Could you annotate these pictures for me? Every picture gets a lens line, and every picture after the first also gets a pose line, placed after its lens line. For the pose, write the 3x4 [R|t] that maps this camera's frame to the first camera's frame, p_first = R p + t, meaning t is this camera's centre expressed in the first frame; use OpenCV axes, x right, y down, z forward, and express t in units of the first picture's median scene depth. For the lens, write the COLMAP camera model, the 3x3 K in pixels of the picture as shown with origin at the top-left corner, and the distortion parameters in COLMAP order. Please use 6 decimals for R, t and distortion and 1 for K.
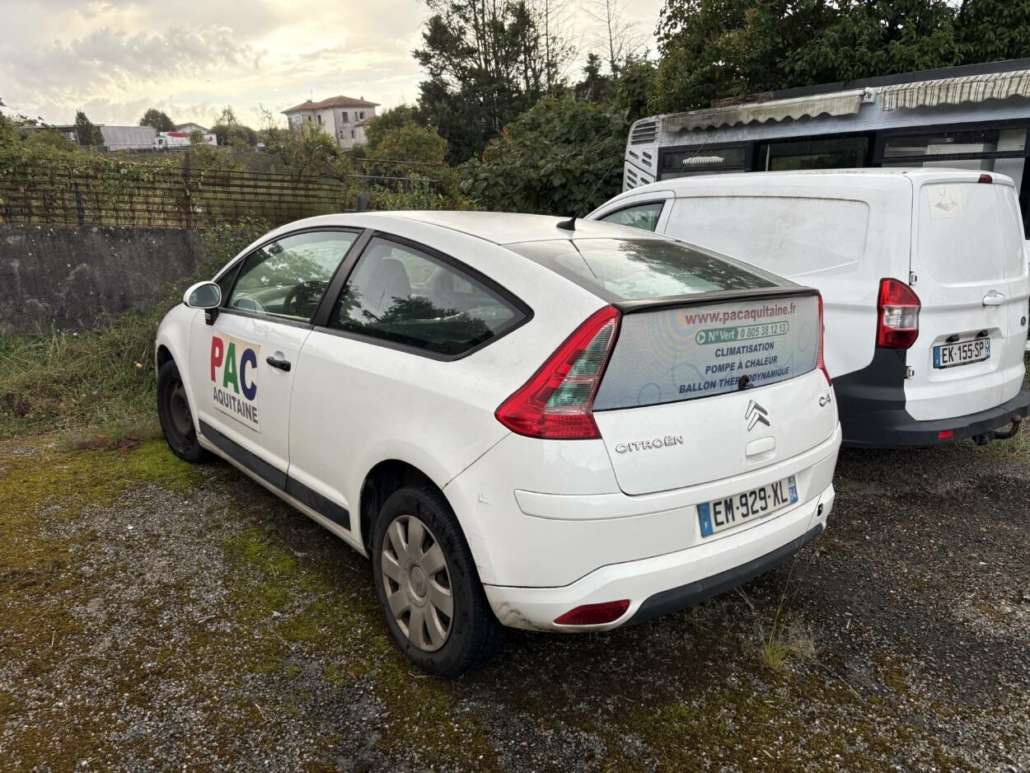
lens RADIAL K [[785.3, 0, 515.0], [0, 785.3, 386.5], [0, 0, 1]] dist [0.080433, -0.097963]
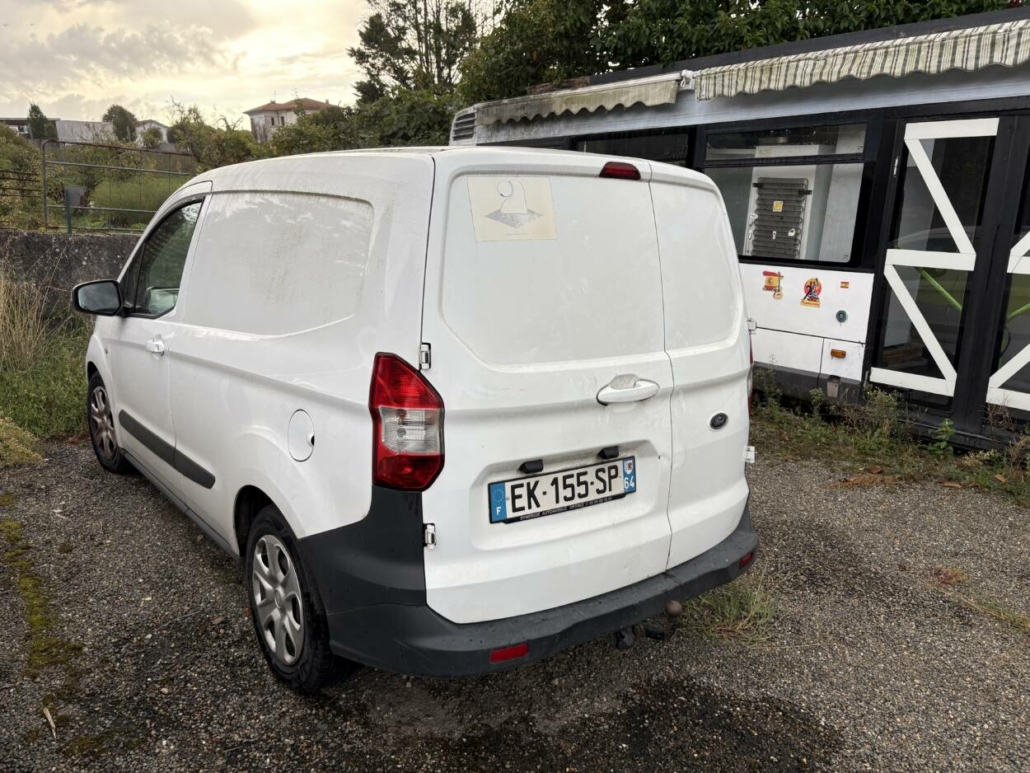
lens RADIAL K [[780.9, 0, 515.0], [0, 780.9, 386.5], [0, 0, 1]] dist [0.068985, -0.081575]
pose [[0.999169, 0.025049, 0.032148, 0.256317], [-0.024703, 0.999633, -0.011097, -0.053004], [-0.032414, 0.010293, 0.999422, 0.236609]]
